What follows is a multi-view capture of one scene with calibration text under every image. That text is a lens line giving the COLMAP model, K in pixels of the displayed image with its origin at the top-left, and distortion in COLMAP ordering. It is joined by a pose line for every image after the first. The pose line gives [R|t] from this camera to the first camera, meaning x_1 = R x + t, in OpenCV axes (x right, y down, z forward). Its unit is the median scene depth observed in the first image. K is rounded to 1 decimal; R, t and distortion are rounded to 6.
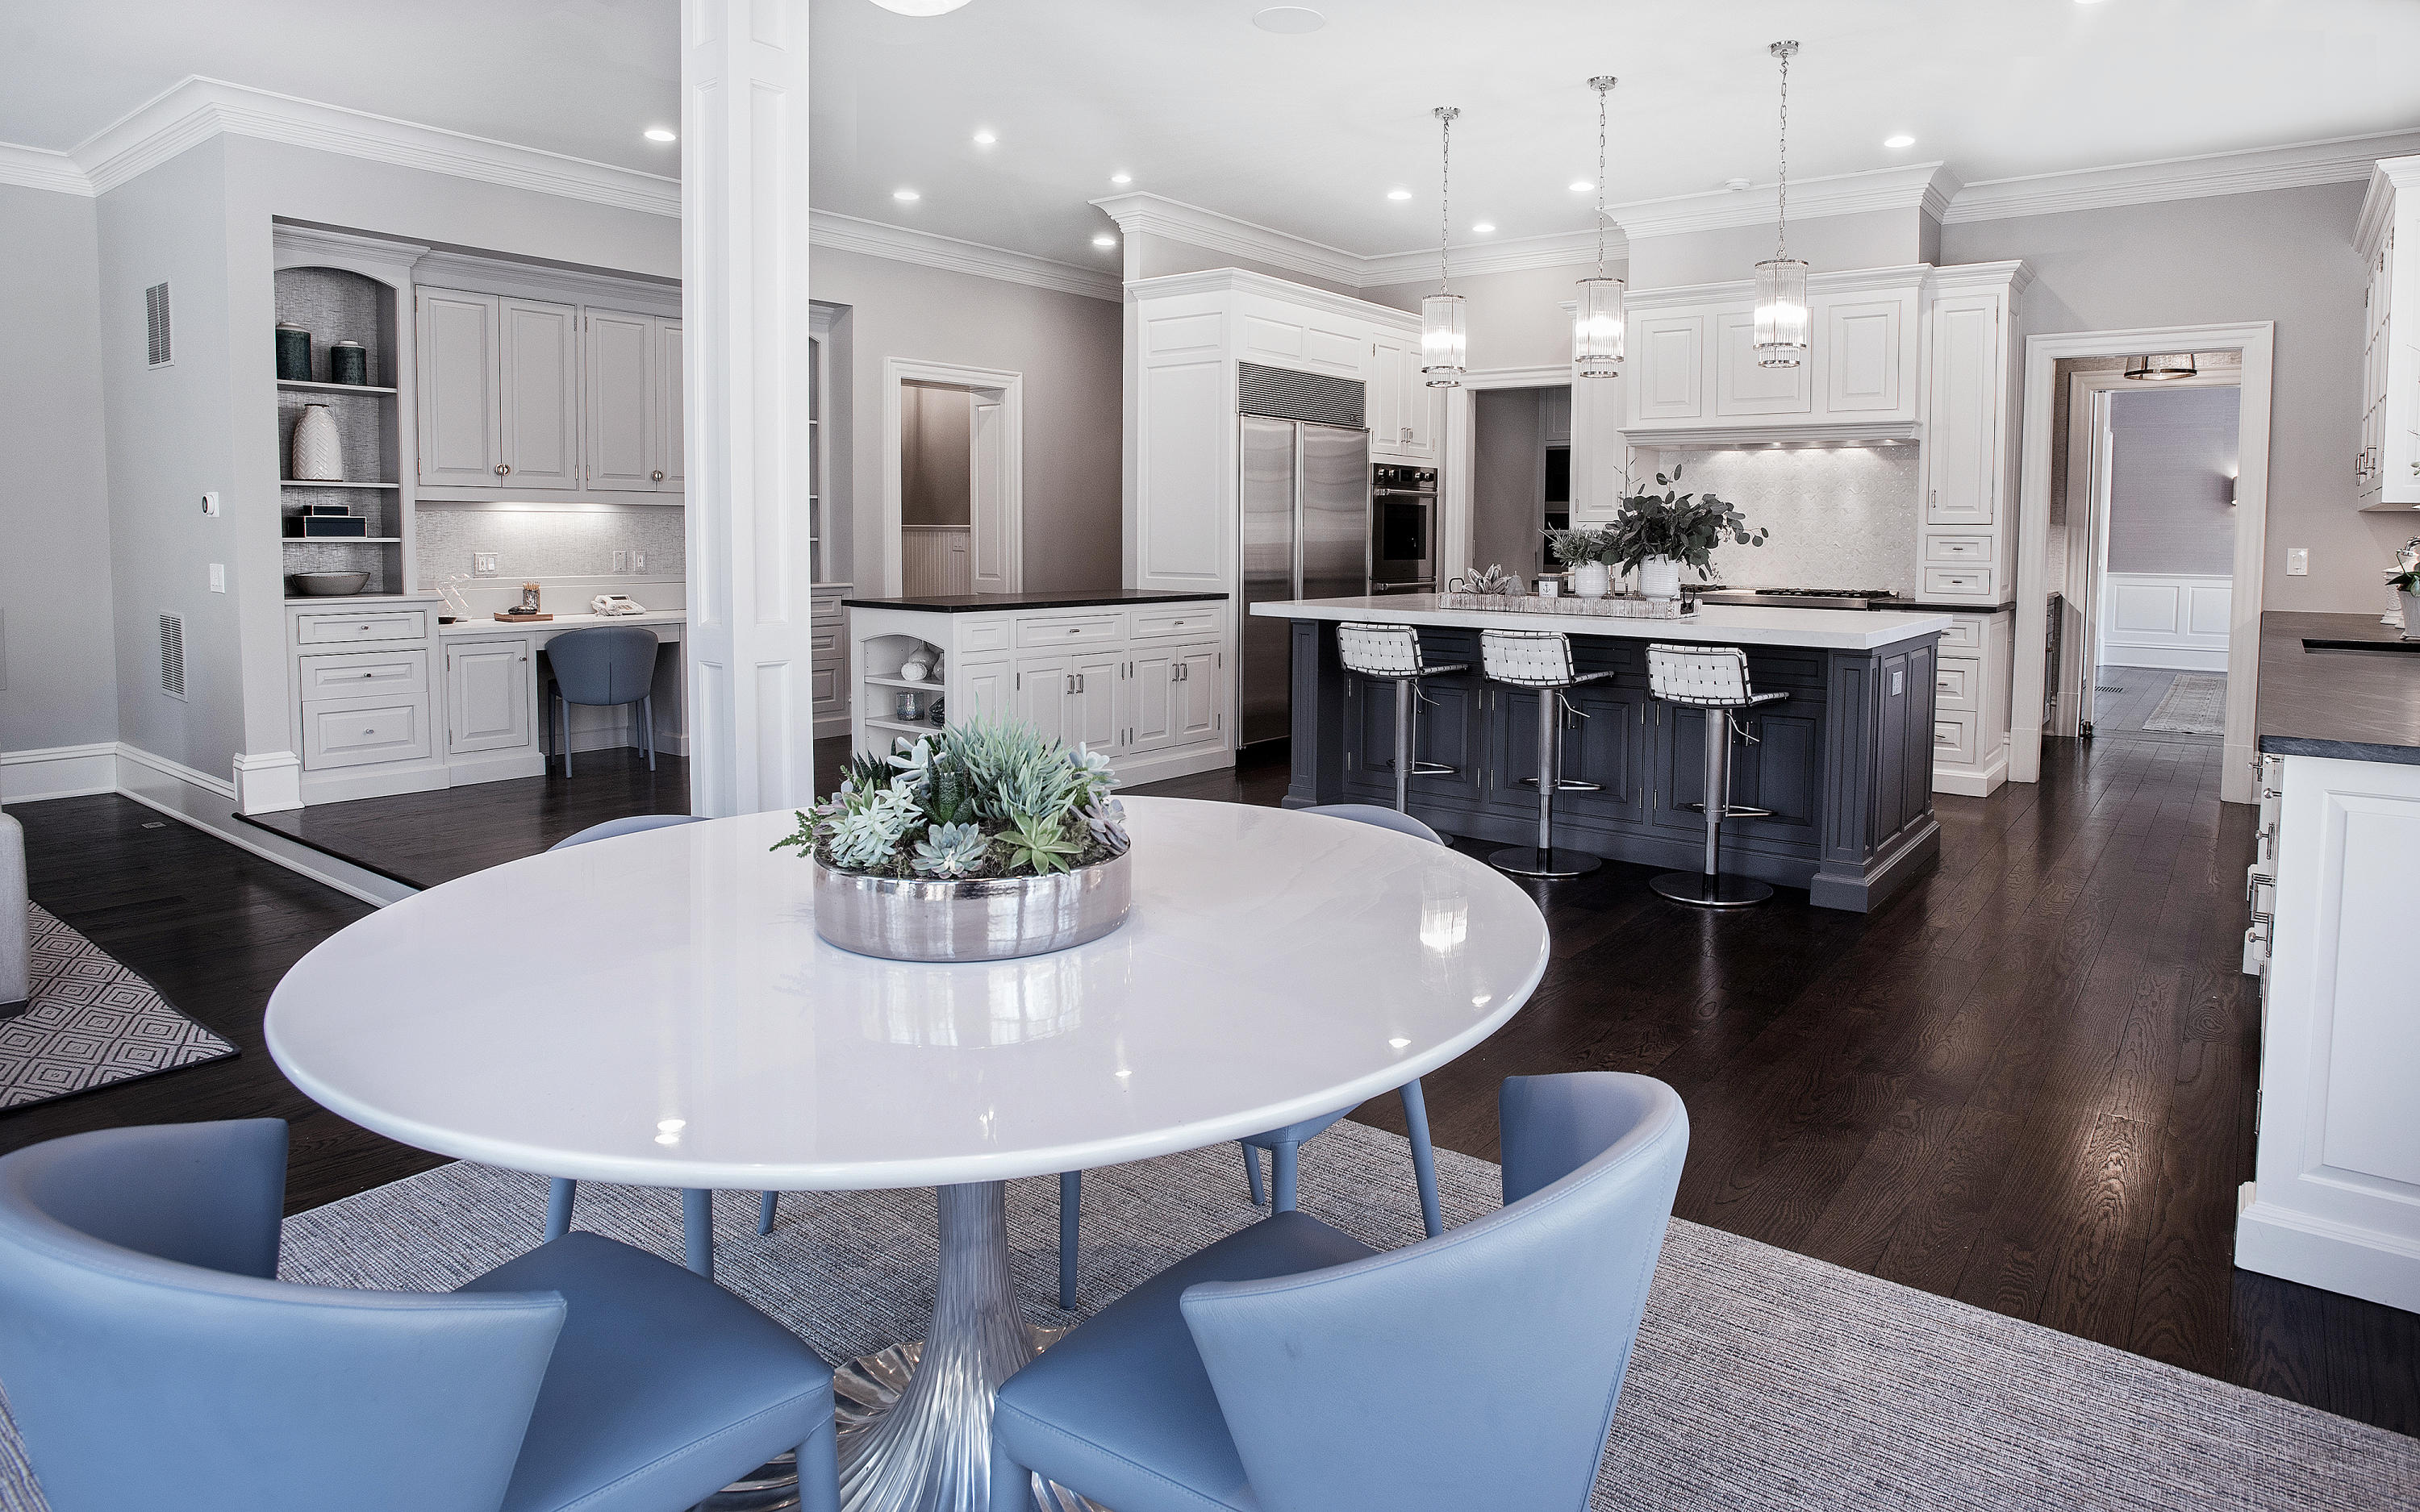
lens RADIAL K [[1386.6, 0, 1344.8], [0, 1386.6, 611.1], [0, 0, 1]] dist [-0.022761, -0.000731]
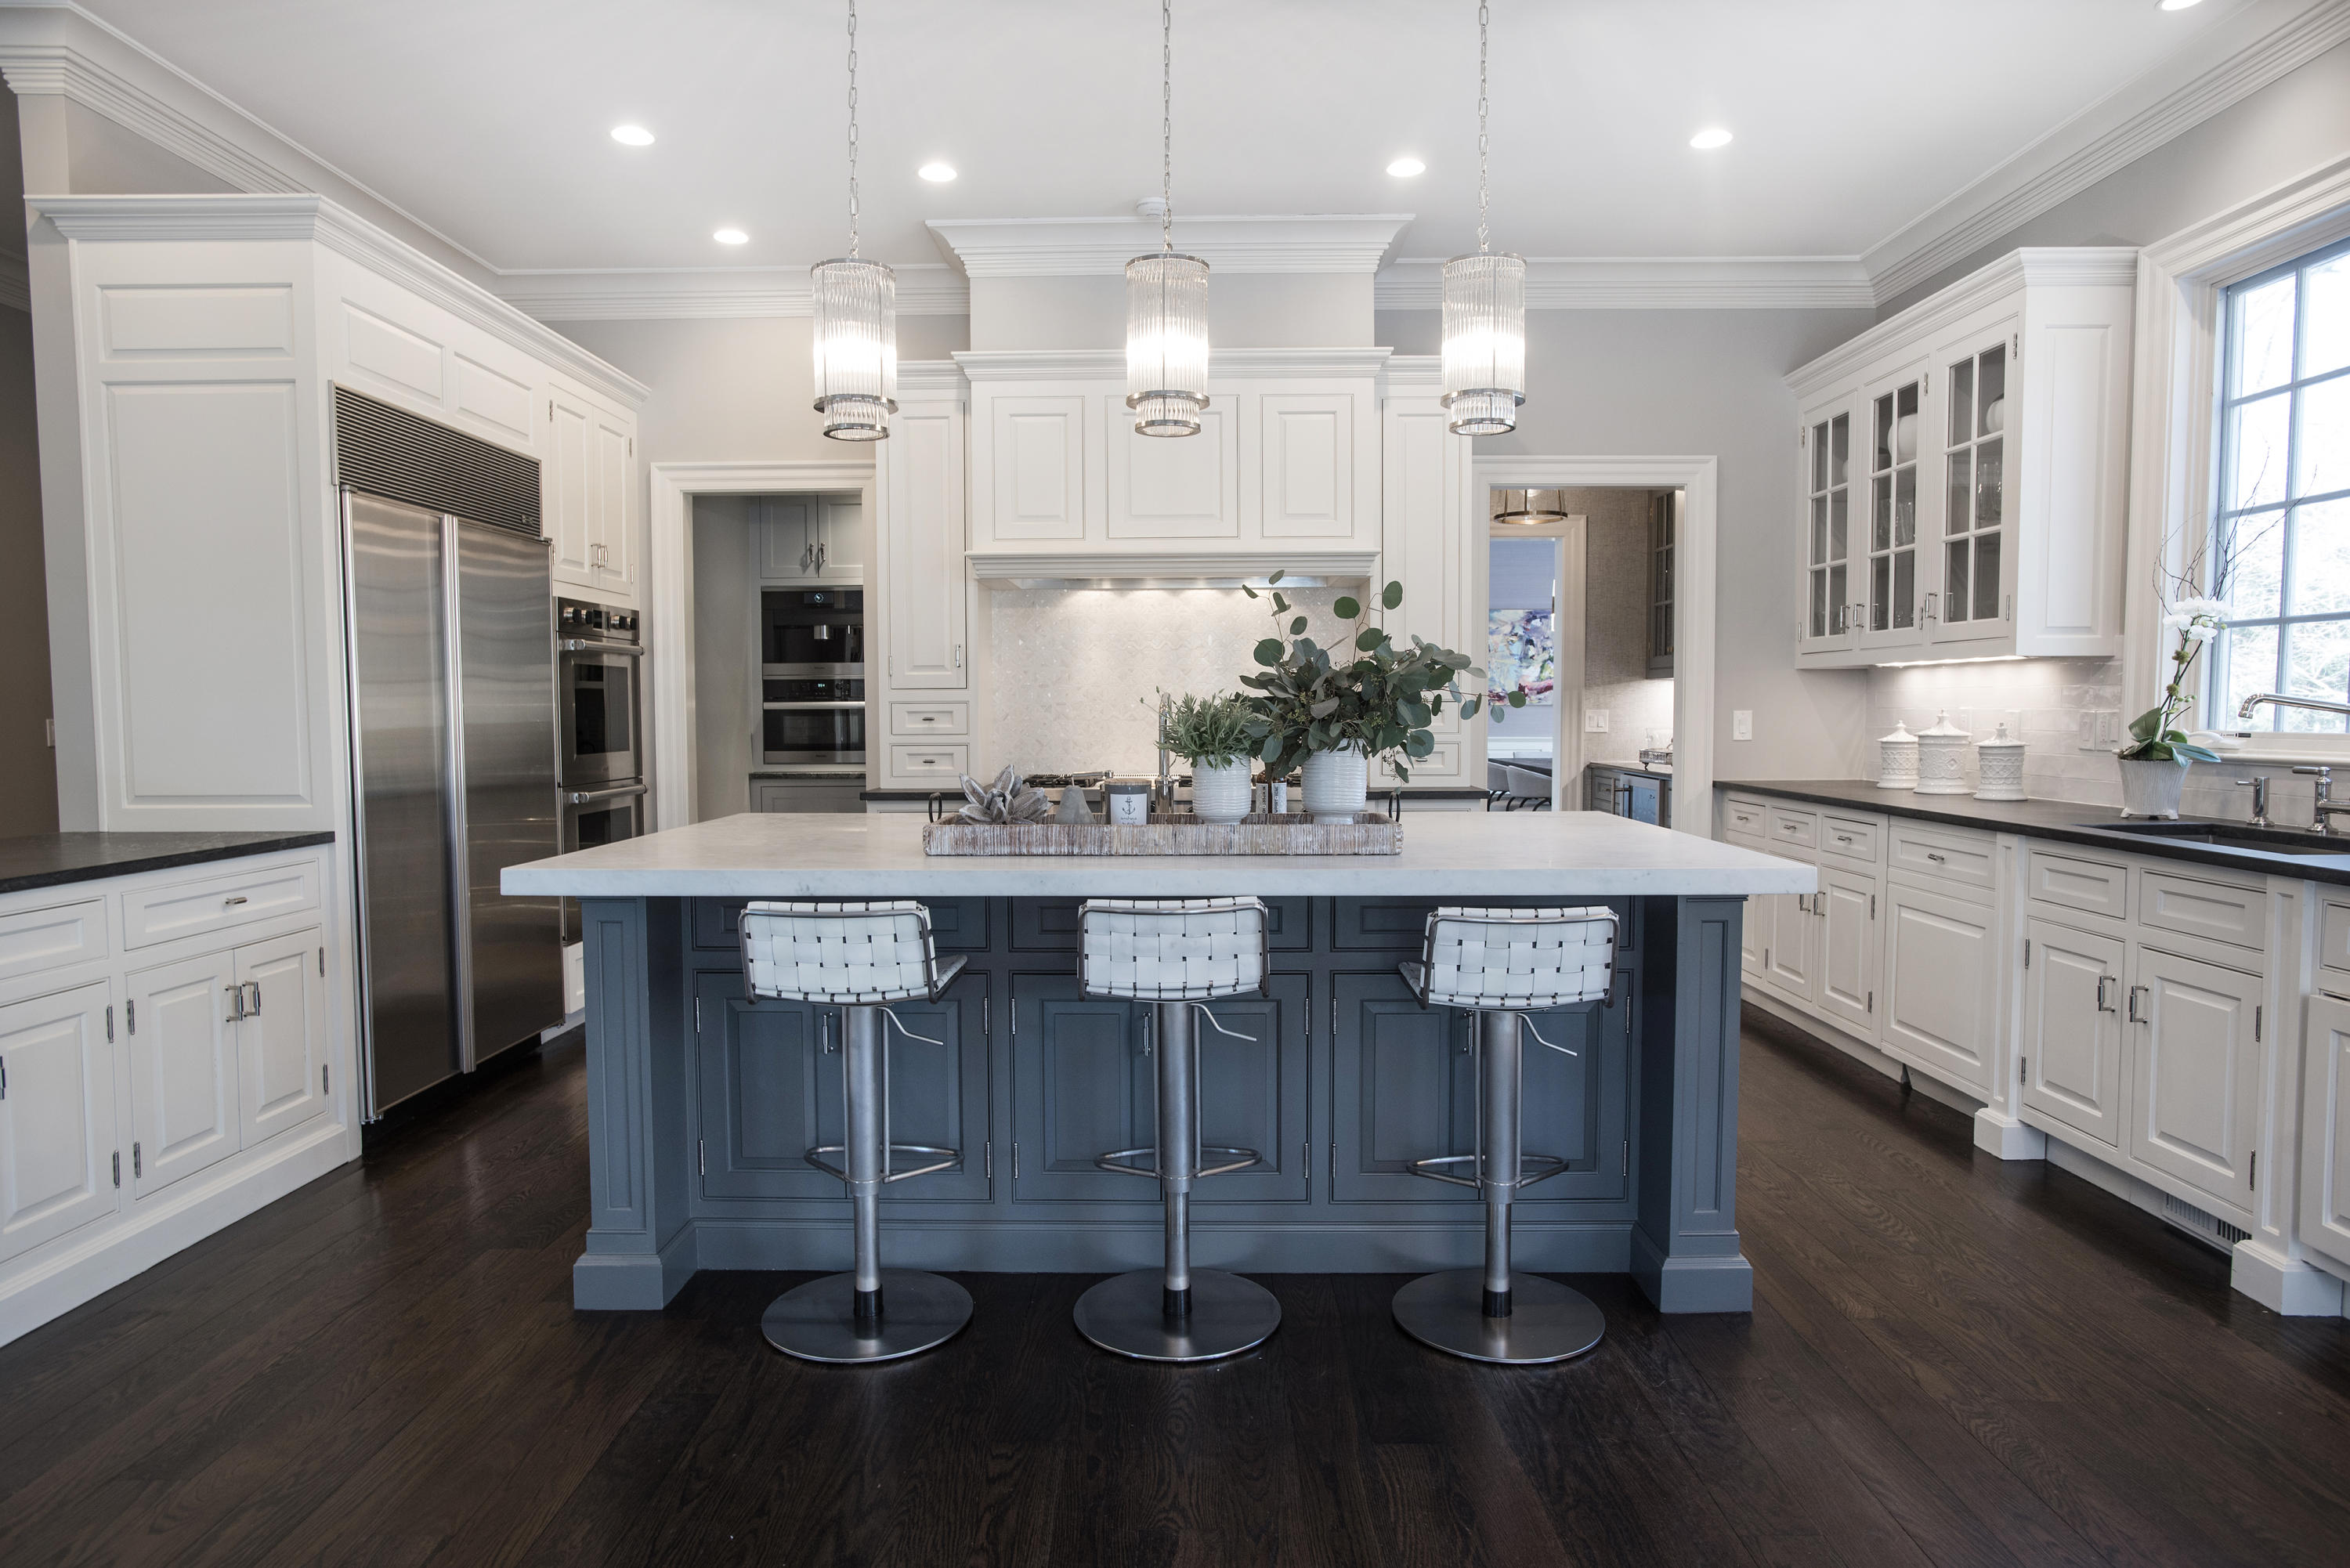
lens RADIAL K [[1372.2, 0, 1163.0], [0, 1372.2, 786.8], [0, 0, 1]] dist [-0.016618, 0.013134]
pose [[0.835314, -0.046303, 0.547819, -0.108856], [0.044260, 0.998876, 0.016941, -0.025579], [-0.547988, 0.010096, 0.836425, 0.420308]]
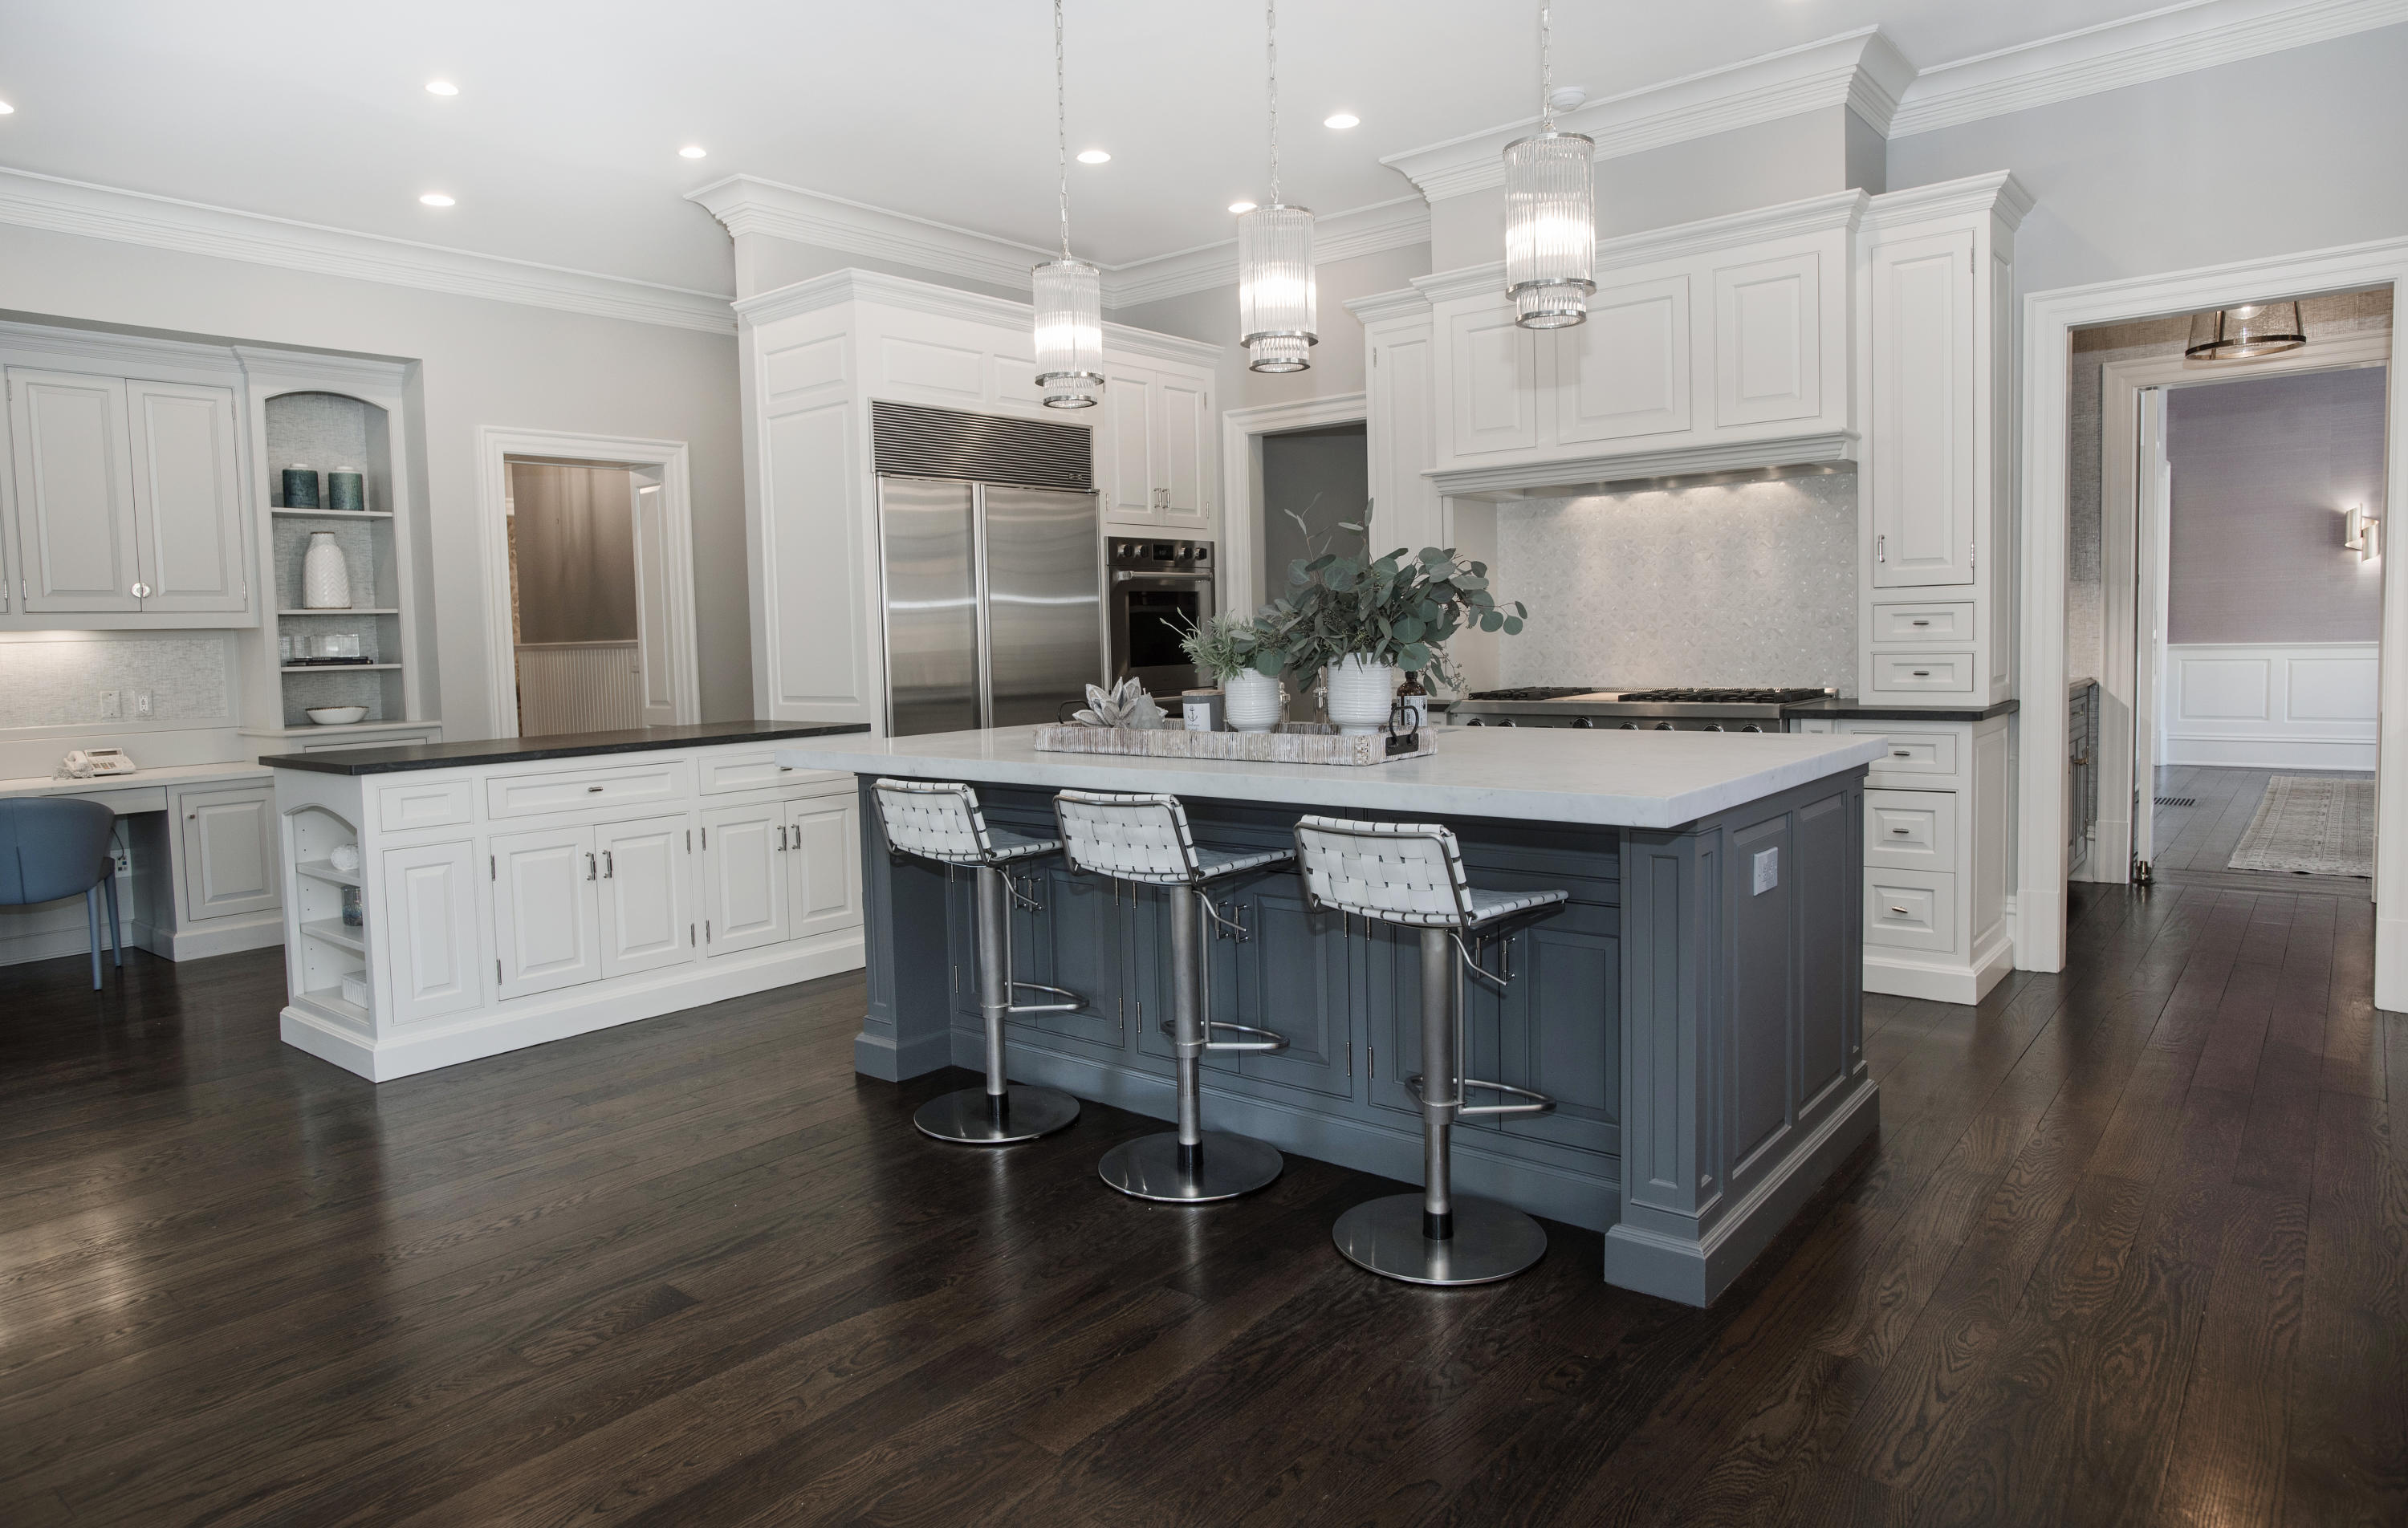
lens RADIAL K [[1439.8, 0, 1190.3], [0, 1439.8, 714.0], [0, 0, 1]] dist [-0.004147, 0.010377]
pose [[0.995185, -0.031727, -0.092734, 0.158769], [0.031942, 0.999489, 0.000838, -0.013542], [0.092660, -0.003796, 0.995691, 0.282232]]
